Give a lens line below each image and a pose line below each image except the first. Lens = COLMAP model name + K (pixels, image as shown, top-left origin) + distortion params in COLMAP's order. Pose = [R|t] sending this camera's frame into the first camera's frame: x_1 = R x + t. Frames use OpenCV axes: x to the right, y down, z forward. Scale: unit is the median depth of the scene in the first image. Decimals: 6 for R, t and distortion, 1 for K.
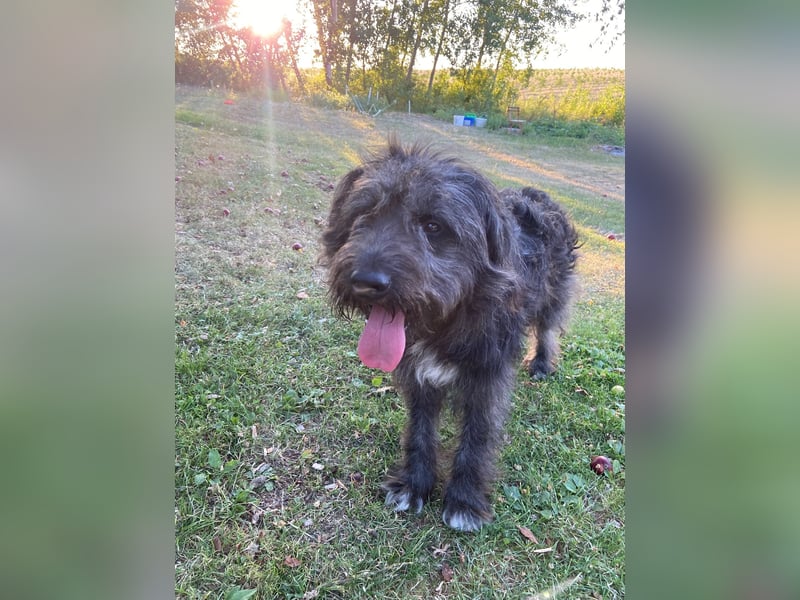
lens RADIAL K [[478.2, 0, 404.4], [0, 478.2, 303.3], [0, 0, 1]] dist [0.081267, -0.127107]
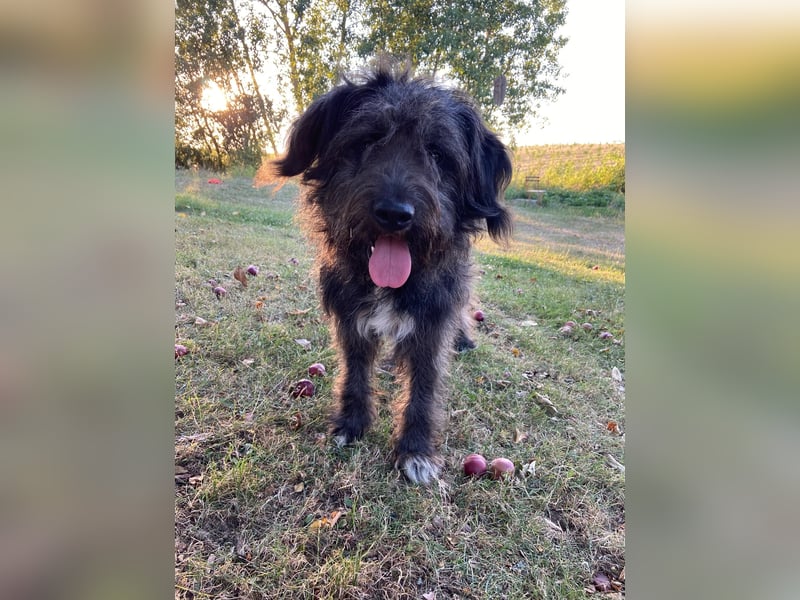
lens RADIAL K [[478.2, 0, 404.8], [0, 478.2, 299.0], [0, 0, 1]] dist [0.081267, -0.127107]
pose [[0.996681, -0.050597, 0.063769, -0.892369], [0.059718, 0.986823, -0.150381, -0.655617], [-0.055320, 0.153690, 0.986569, 1.757167]]
